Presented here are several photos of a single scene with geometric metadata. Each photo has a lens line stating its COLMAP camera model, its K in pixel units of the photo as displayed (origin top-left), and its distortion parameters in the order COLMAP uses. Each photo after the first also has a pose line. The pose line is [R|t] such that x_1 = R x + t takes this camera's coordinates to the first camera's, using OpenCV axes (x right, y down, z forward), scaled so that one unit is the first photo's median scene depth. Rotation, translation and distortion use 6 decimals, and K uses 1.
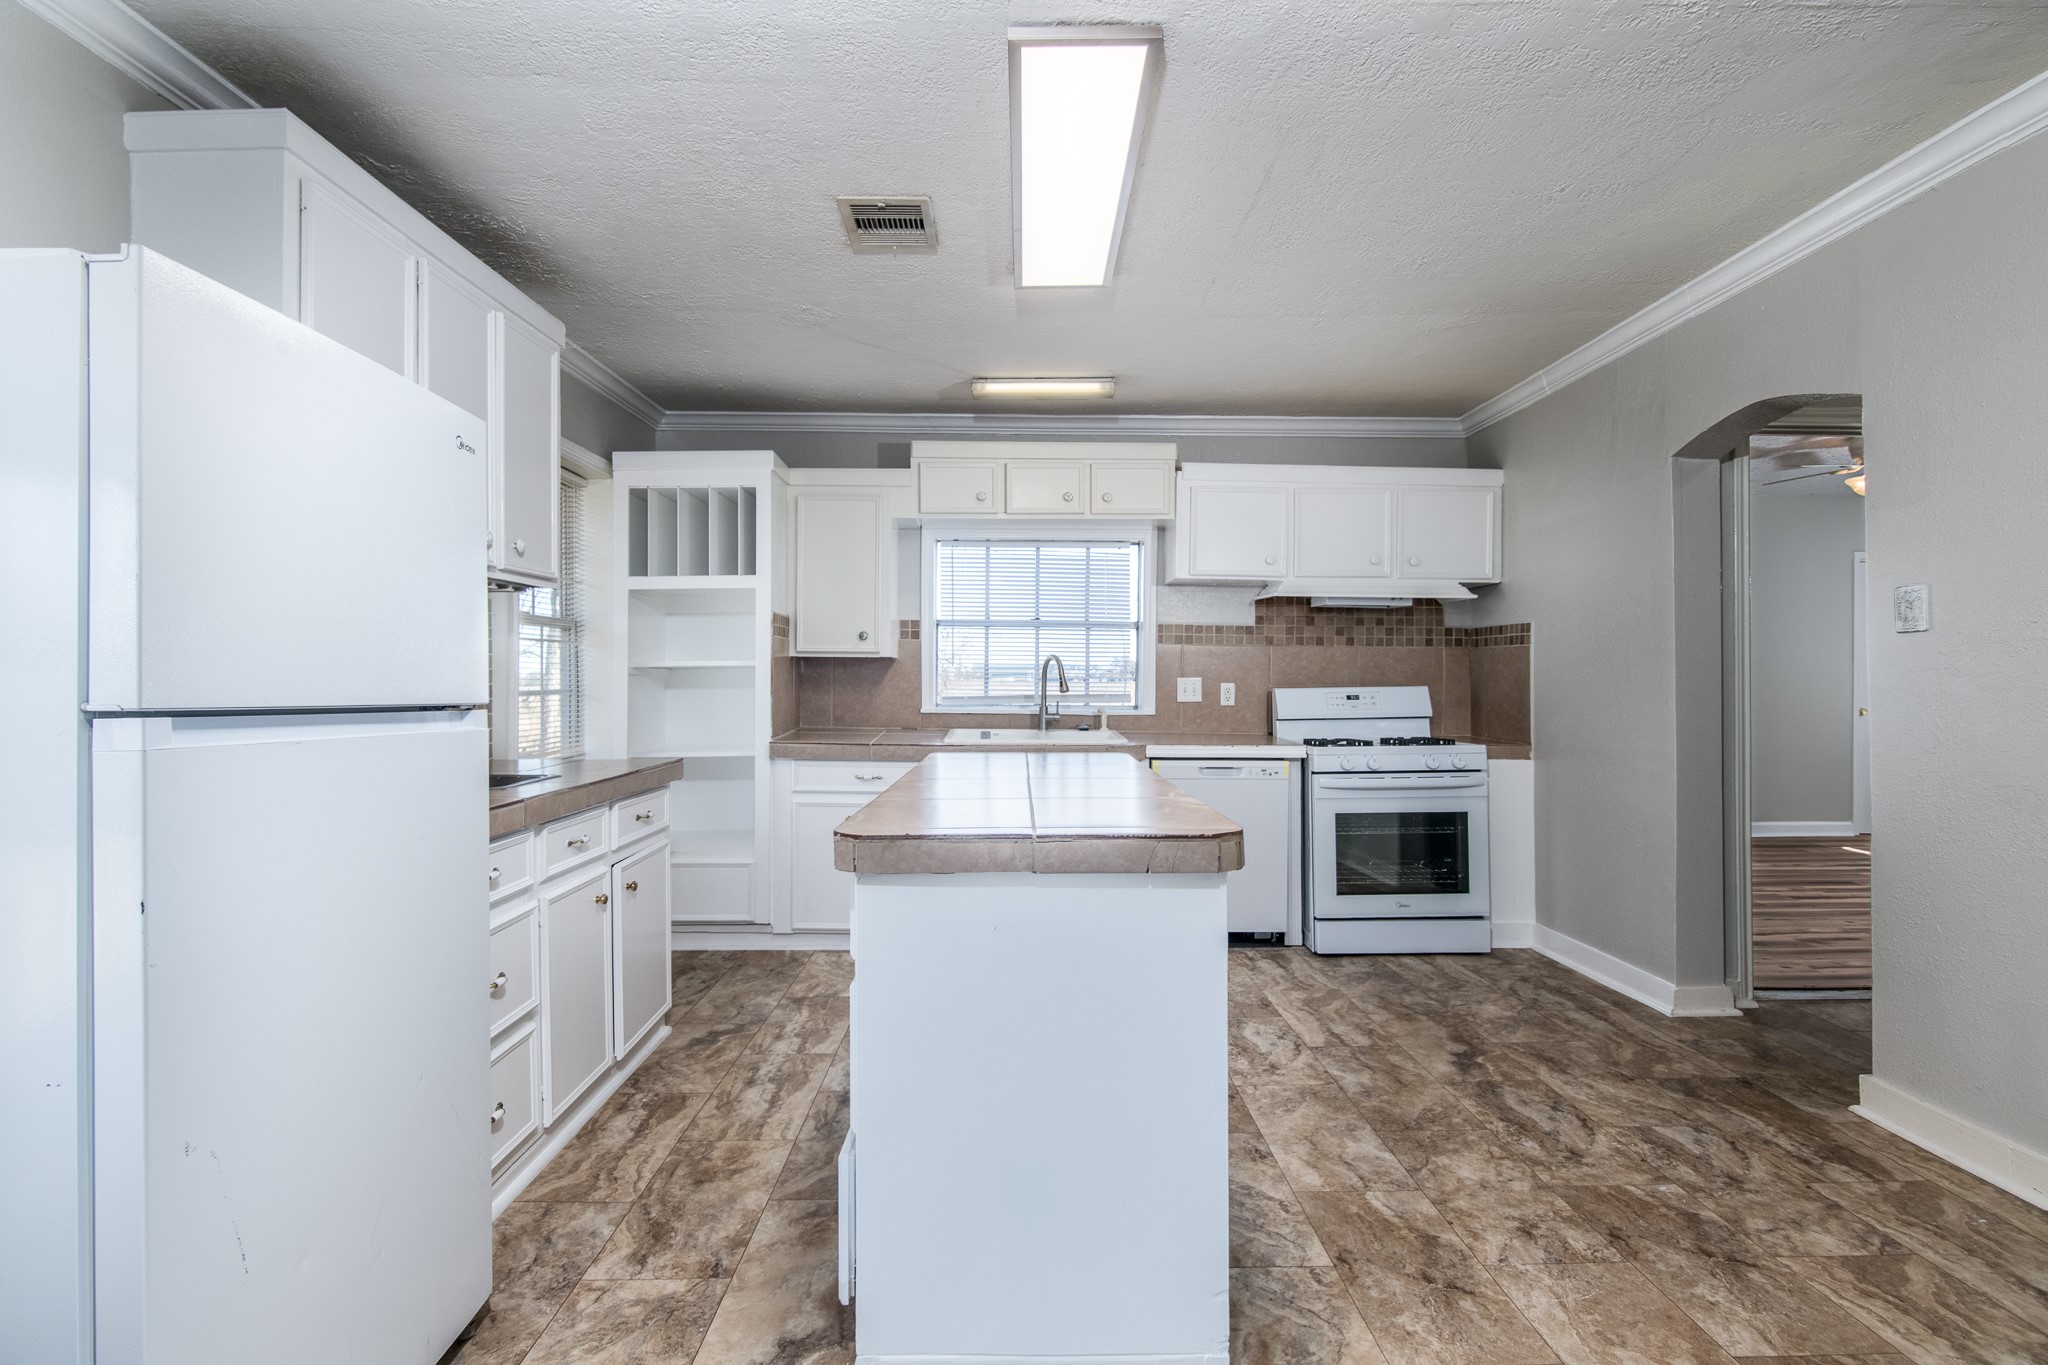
lens RADIAL K [[1005.4, 0, 1029.0], [0, 1005.4, 675.4], [0, 0, 1]] dist [-0.003364, -0.001049]
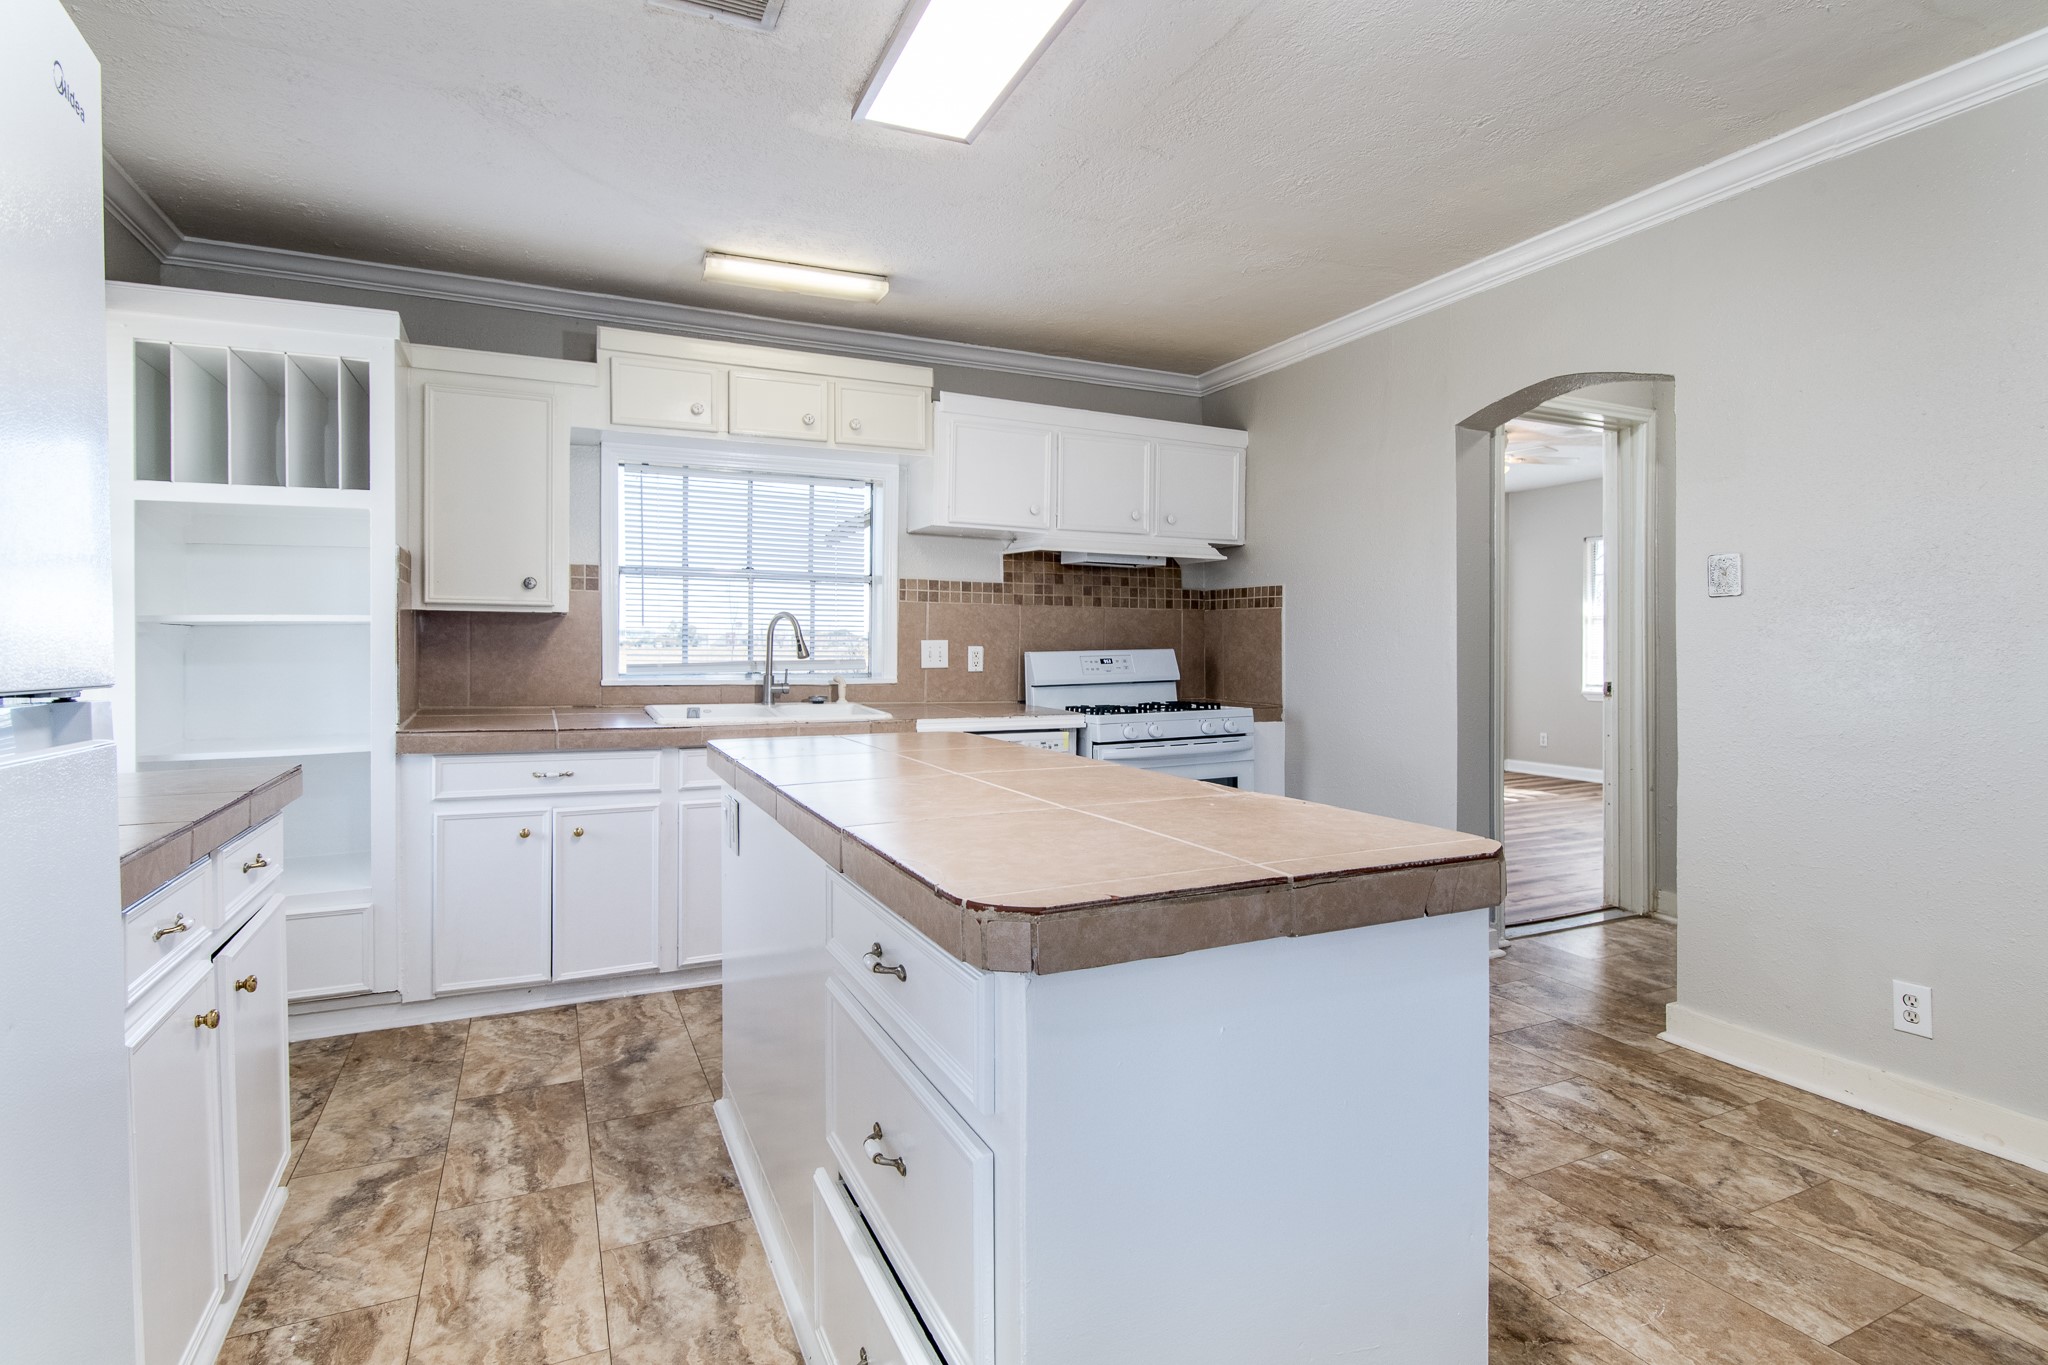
lens RADIAL K [[1023.6, 0, 1042.7], [0, 1023.6, 656.7], [0, 0, 1]] dist [-0.005713, -0.000906]
pose [[0.908115, -0.006181, 0.418675, -0.137351], [-0.000487, 0.999875, 0.015818, 0.002691], [-0.418721, -0.014568, 0.907998, 0.159279]]
